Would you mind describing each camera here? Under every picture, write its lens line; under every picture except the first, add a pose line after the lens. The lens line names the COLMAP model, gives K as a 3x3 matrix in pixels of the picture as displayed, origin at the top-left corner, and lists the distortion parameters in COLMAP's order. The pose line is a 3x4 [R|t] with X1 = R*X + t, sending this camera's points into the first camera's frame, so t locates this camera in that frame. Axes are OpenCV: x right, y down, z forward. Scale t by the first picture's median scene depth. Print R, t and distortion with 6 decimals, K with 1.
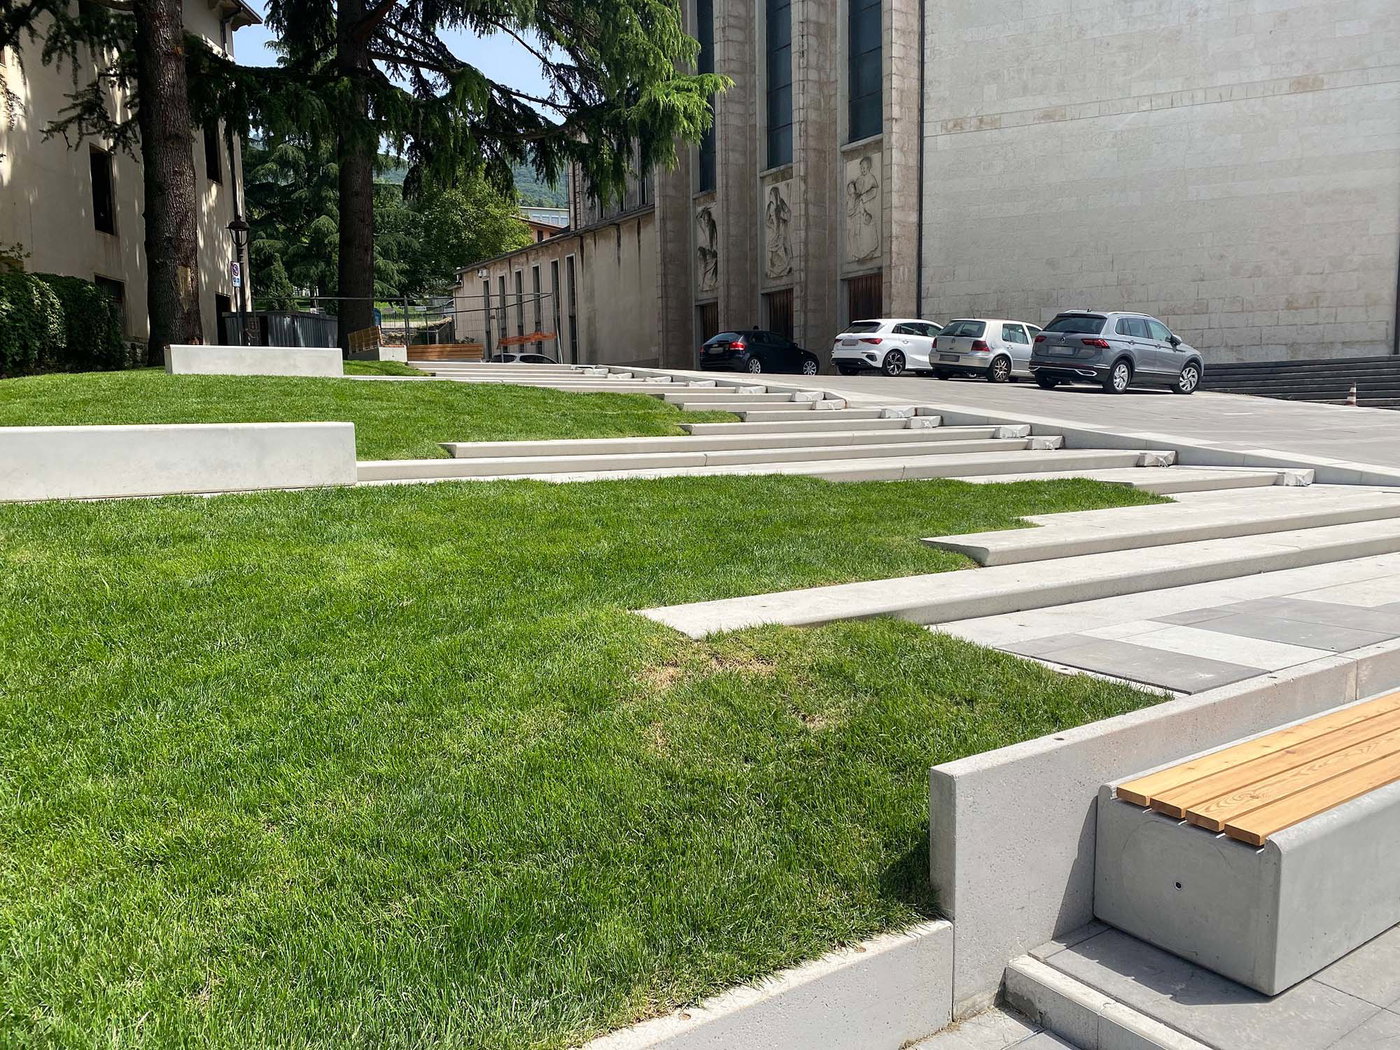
lens RADIAL K [[1057.9, 0, 699.9], [0, 1057.9, 534.5], [0, 0, 1]] dist [-0.001278, -0.008577]
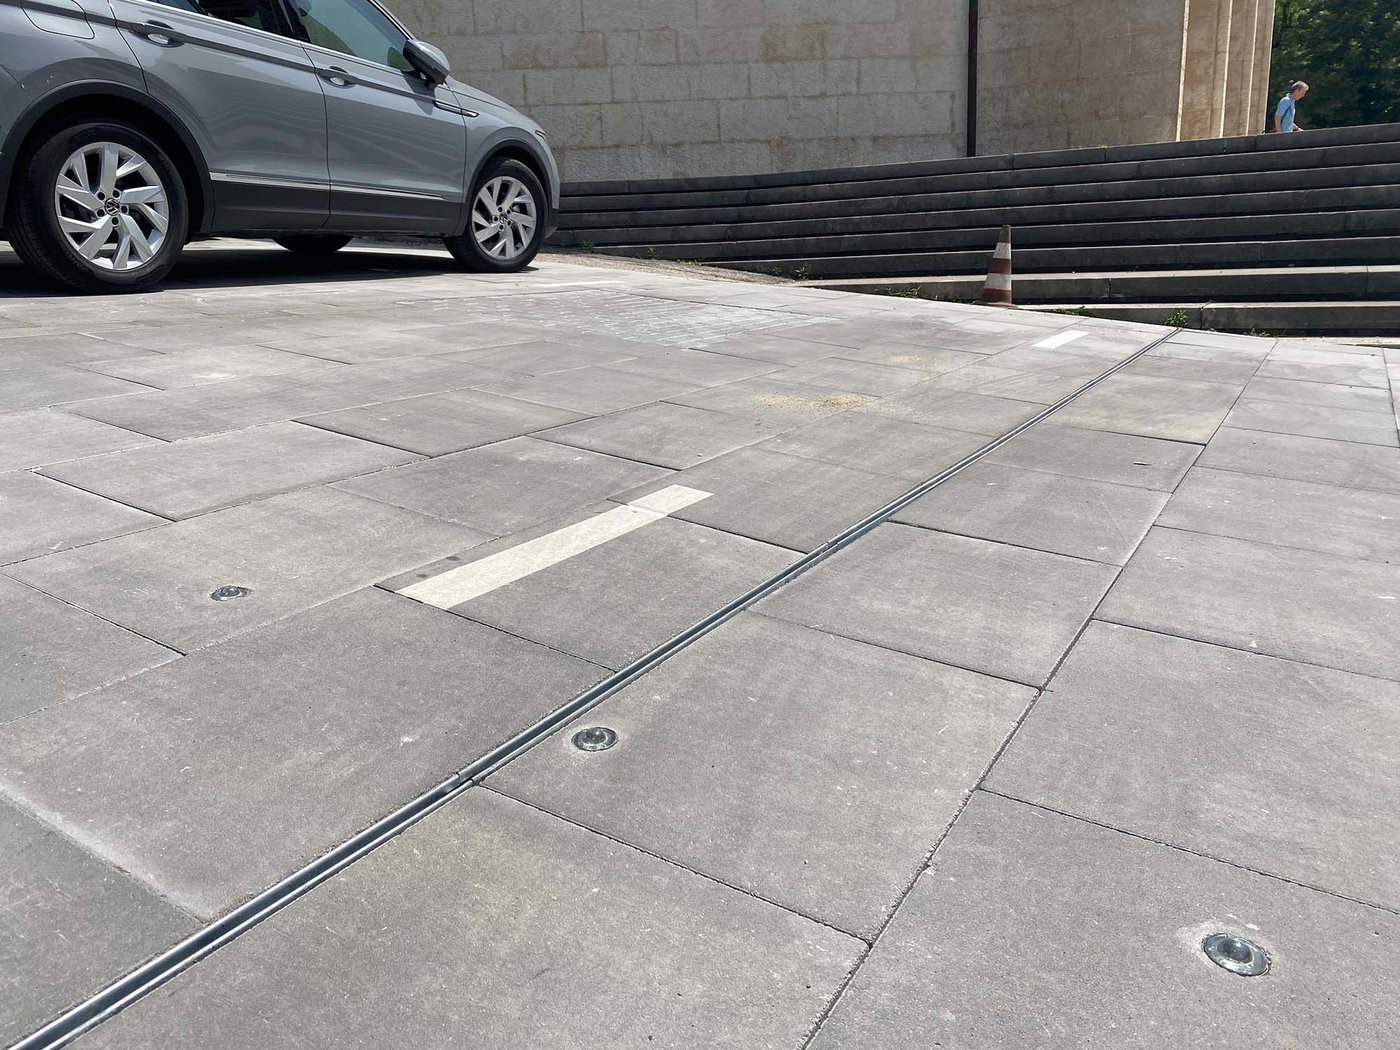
lens RADIAL K [[1057.9, 0, 703.9], [0, 1057.9, 523.4], [0, 0, 1]] dist [-0.001278, -0.008577]
pose [[0.892919, -0.129369, 0.431230, 0.314867], [0.073079, 0.986772, 0.144710, -0.085834], [-0.444247, -0.097700, 0.890561, 0.595764]]
